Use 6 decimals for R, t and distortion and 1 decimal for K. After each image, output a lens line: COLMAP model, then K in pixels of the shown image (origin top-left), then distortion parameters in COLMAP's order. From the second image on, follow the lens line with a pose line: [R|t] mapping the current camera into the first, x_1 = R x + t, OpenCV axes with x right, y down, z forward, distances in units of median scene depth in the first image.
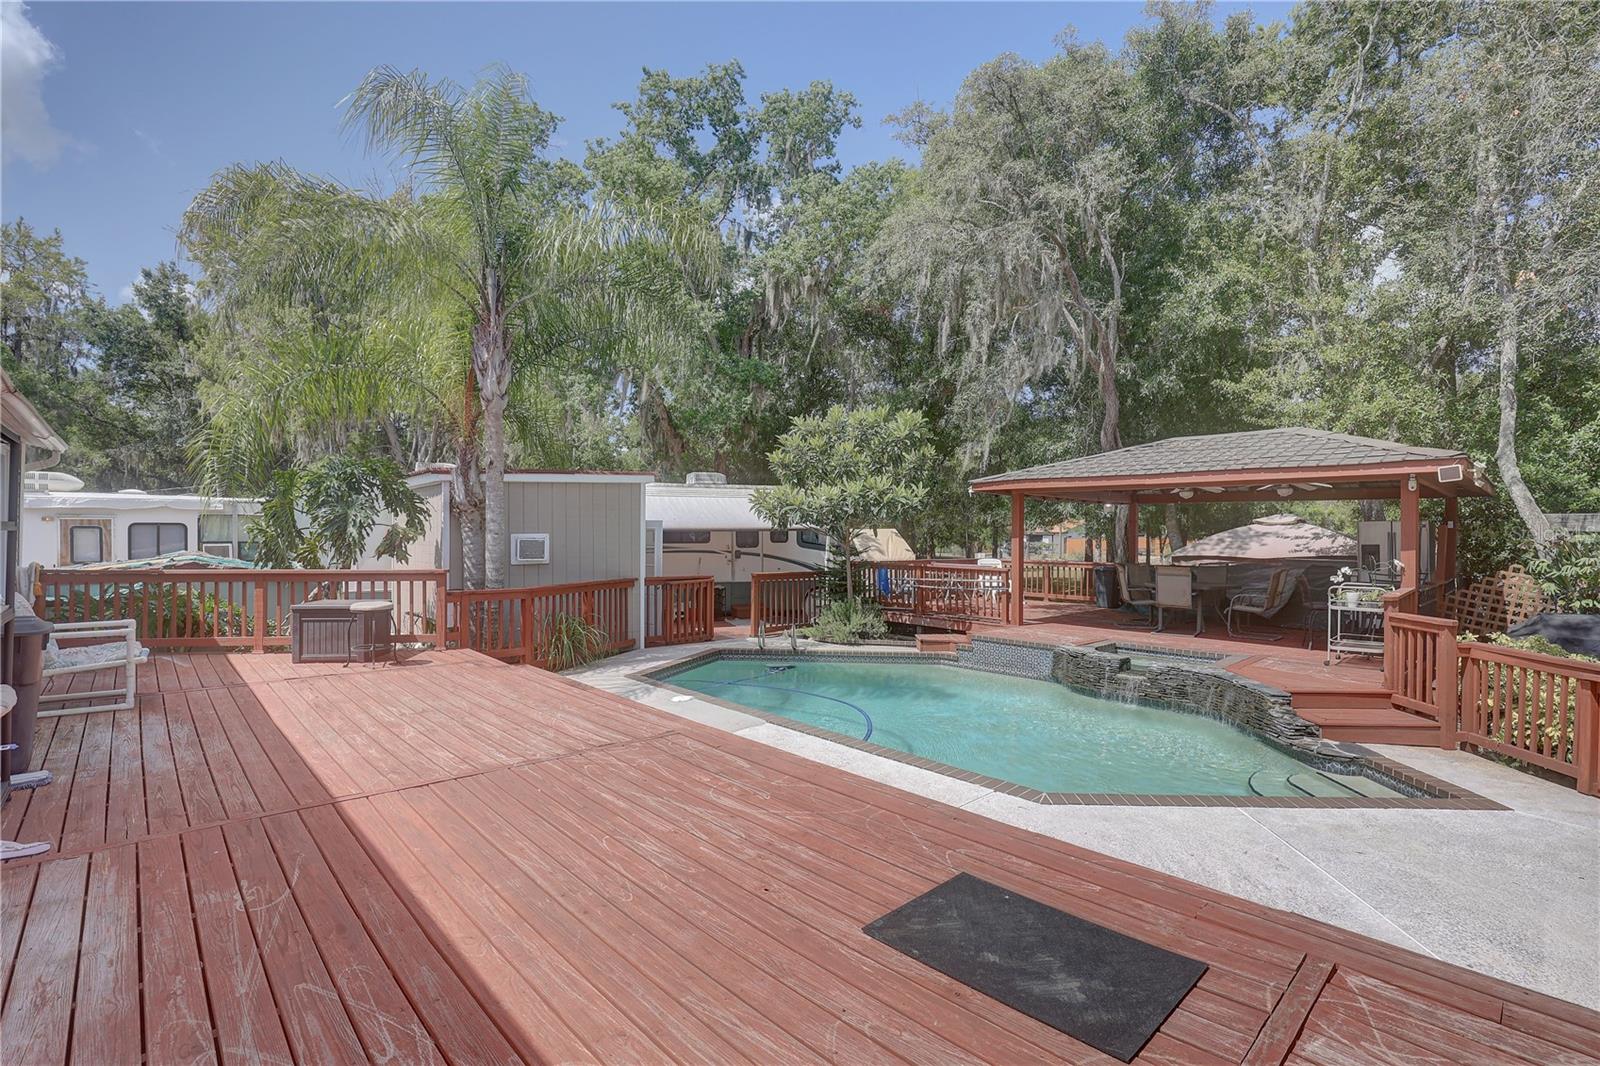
lens RADIAL K [[732.1, 0, 808.1], [0, 732.1, 538.8], [0, 0, 1]] dist [-0.034552, 0.006887]
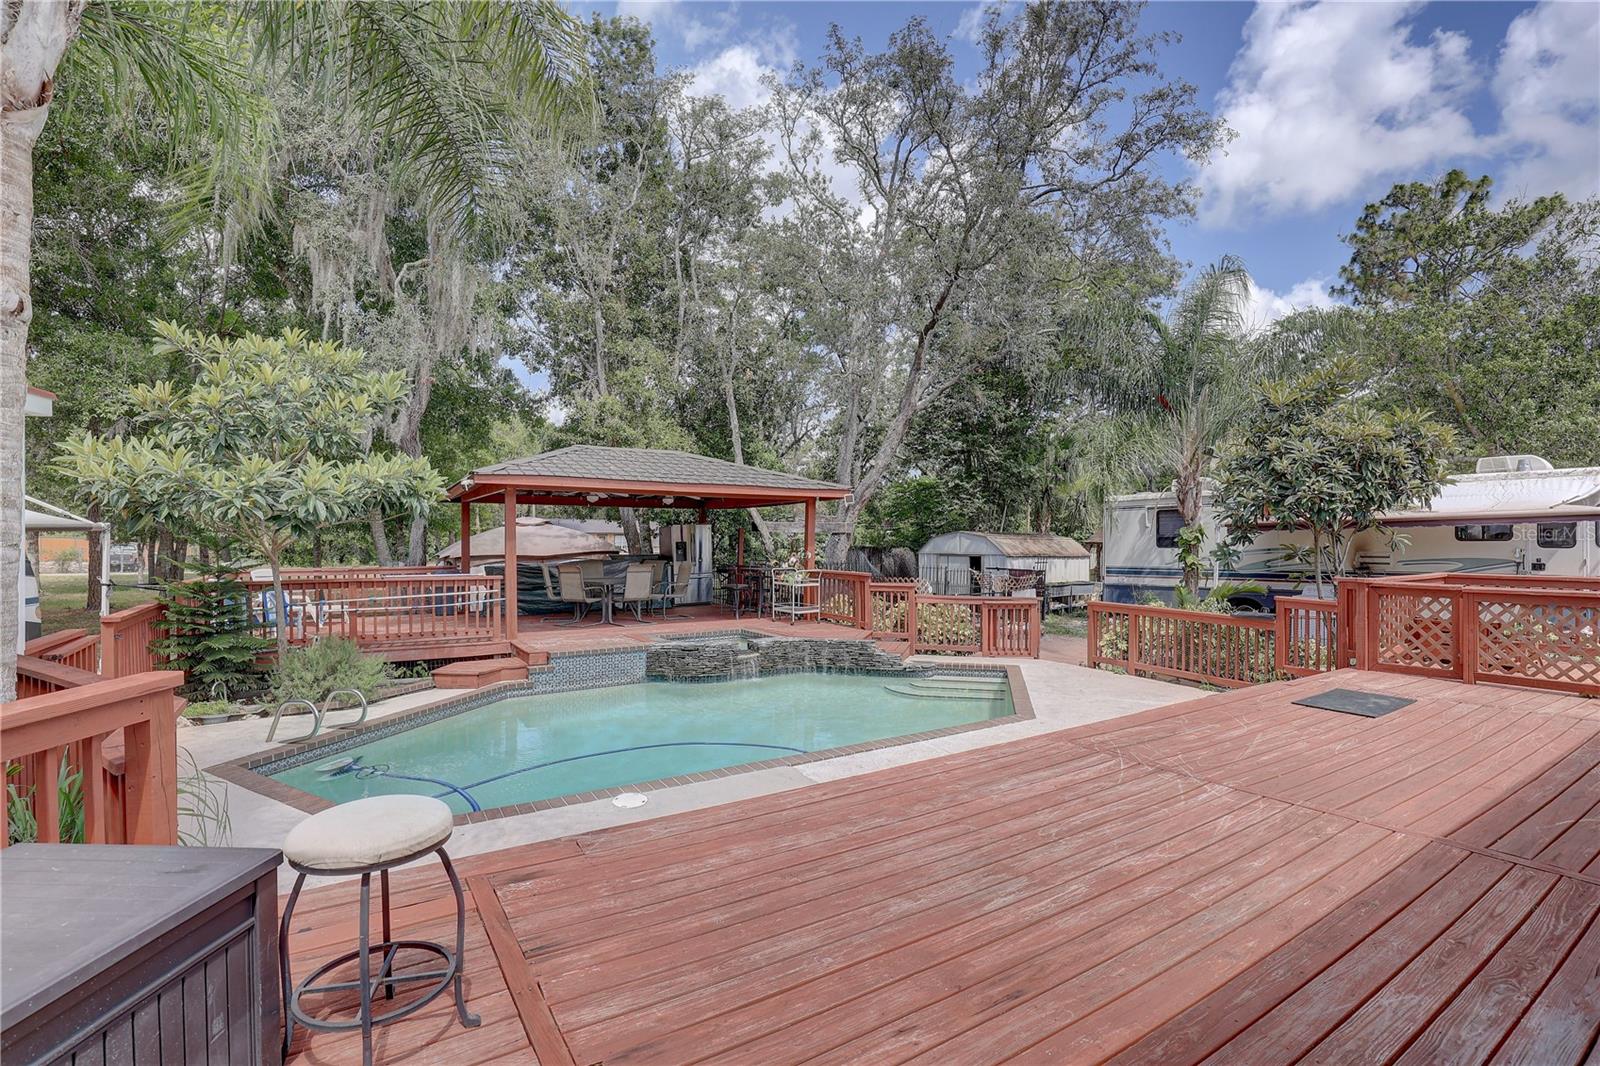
lens RADIAL K [[732.1, 0, 808.1], [0, 732.1, 538.8], [0, 0, 1]] dist [-0.034552, 0.006887]
pose [[0.182403, -0.009914, 0.983174, -0.869764], [0.005653, 0.999943, 0.009034, -0.014904], [-0.983208, 0.003910, 0.182448, 0.833159]]
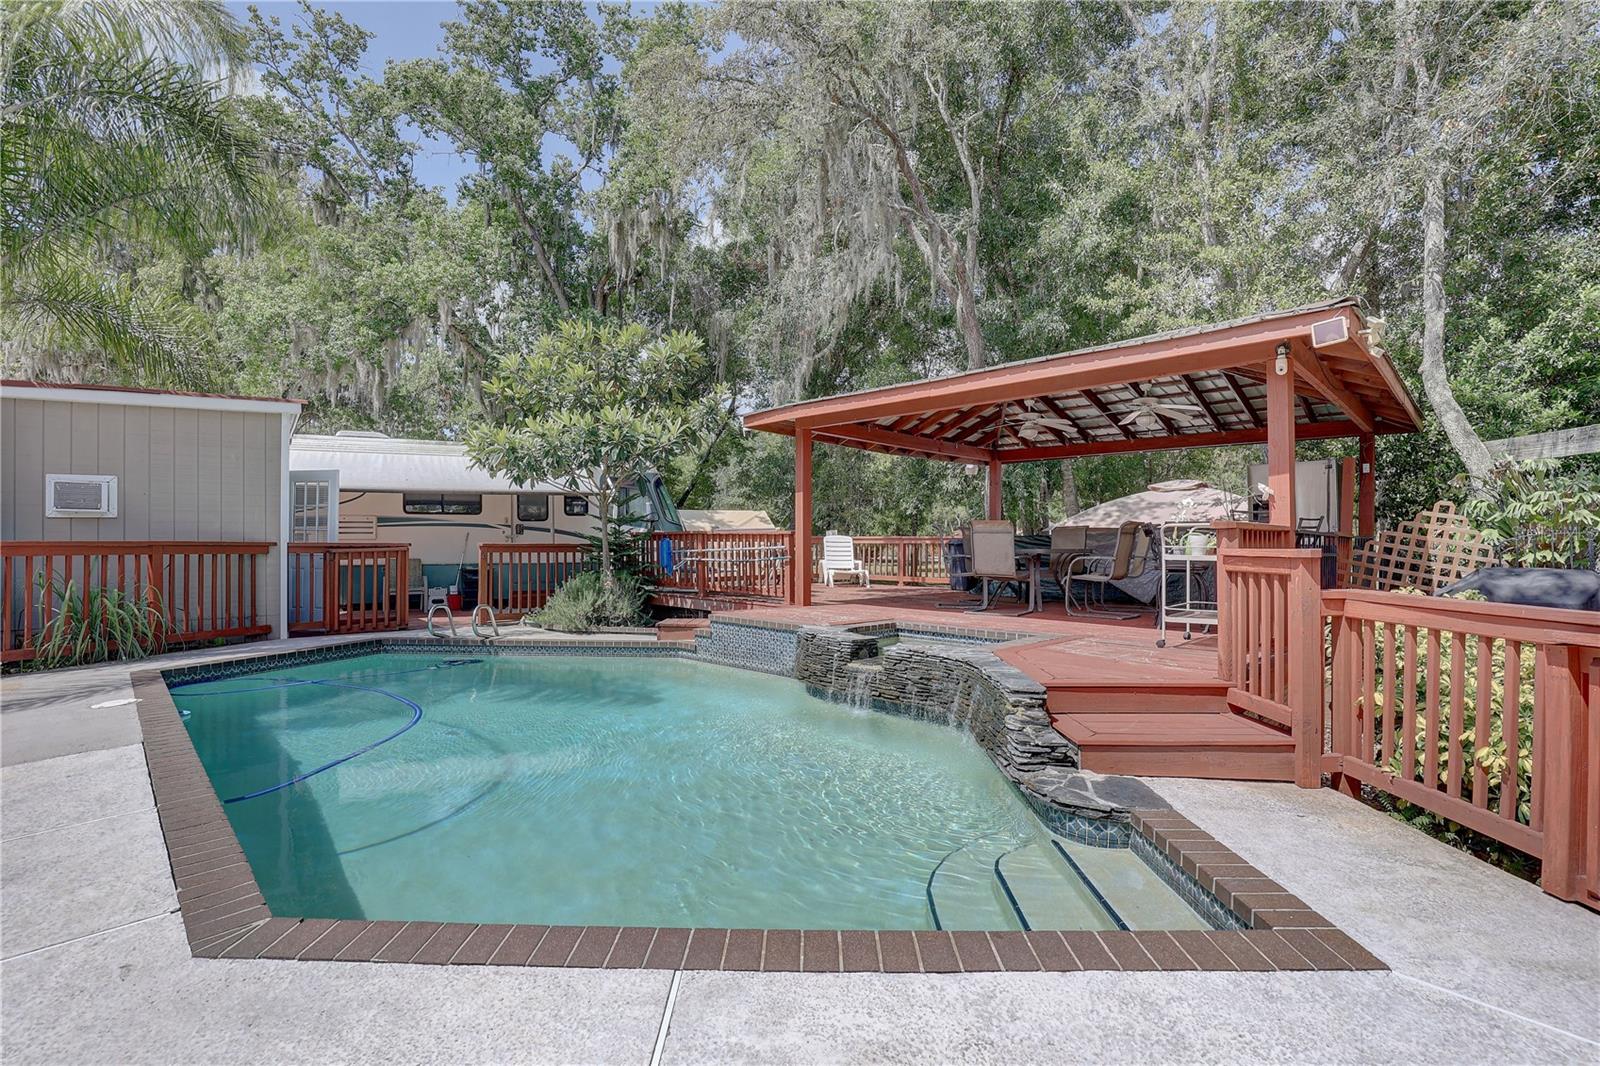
lens RADIAL K [[732.1, 0, 808.1], [0, 732.1, 538.8], [0, 0, 1]] dist [-0.034552, 0.006887]
pose [[0.999328, -0.003418, 0.036492, 0.450855], [0.003892, 0.999909, -0.012922, 0.101476], [-0.036445, 0.013055, 0.999250, 0.421149]]
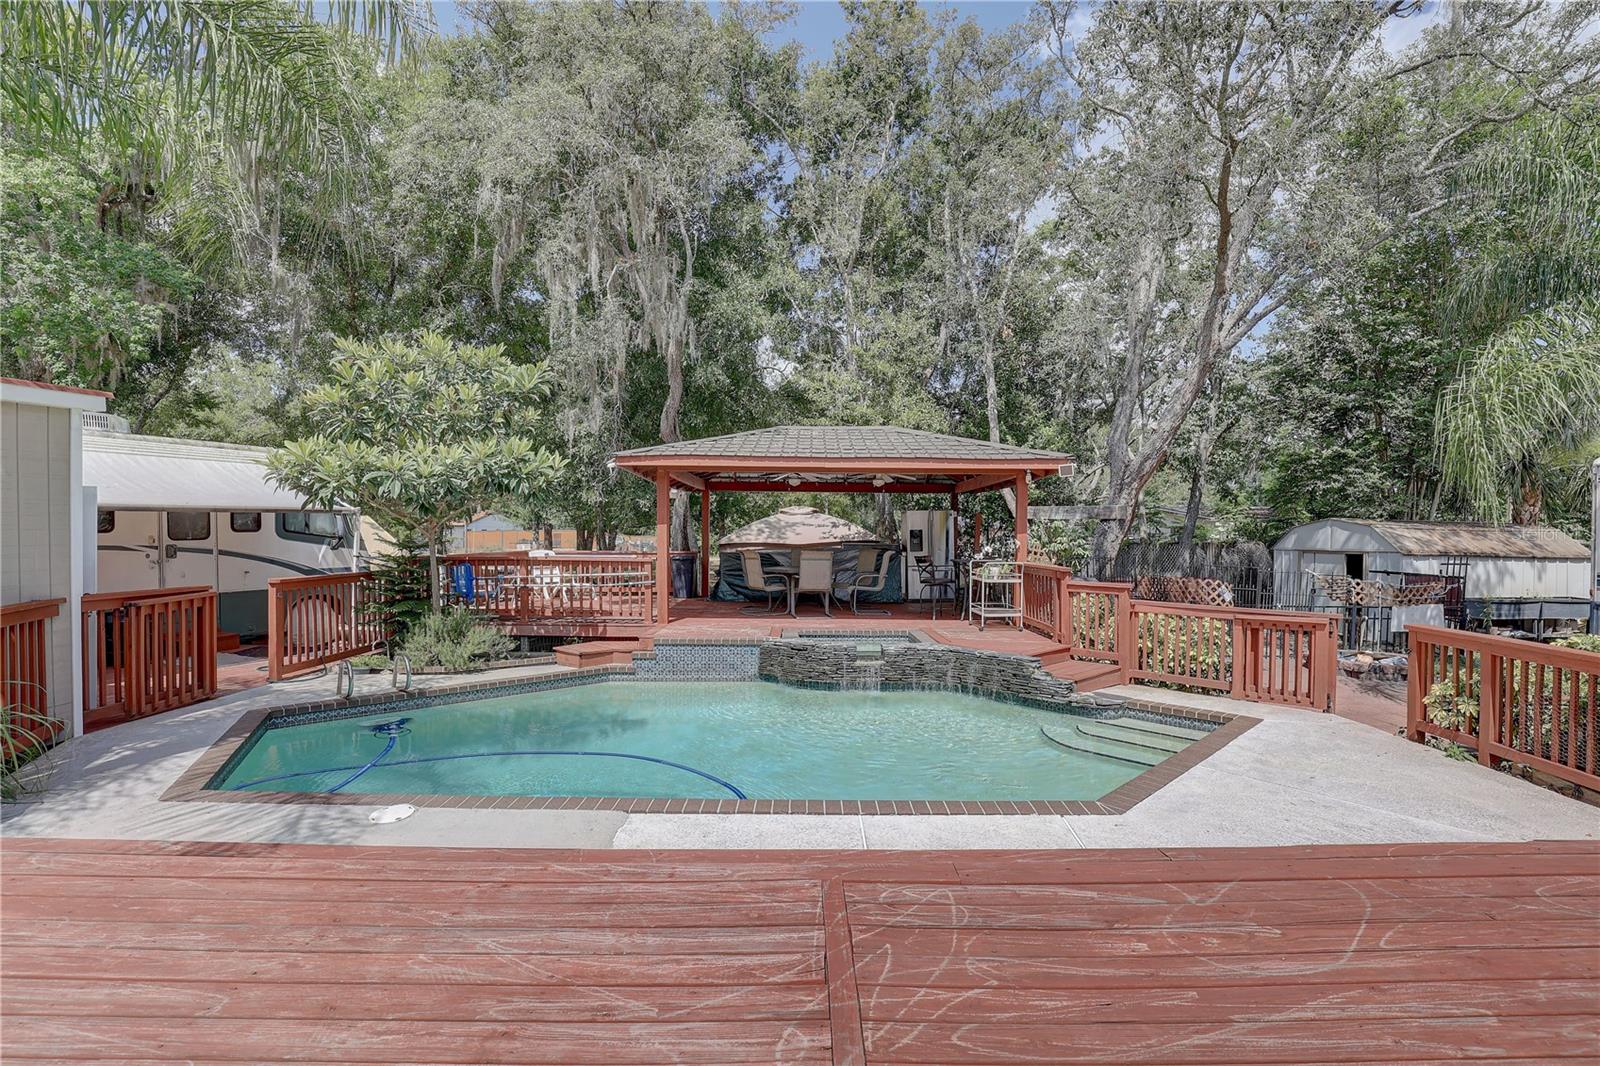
lens RADIAL K [[732.1, 0, 808.1], [0, 732.1, 538.8], [0, 0, 1]] dist [-0.034552, 0.006887]
pose [[0.680154, -0.009393, 0.733009, -0.398519], [0.003756, 0.999949, 0.009329, 0.017458], [-0.733059, -0.003592, 0.680155, 0.481098]]
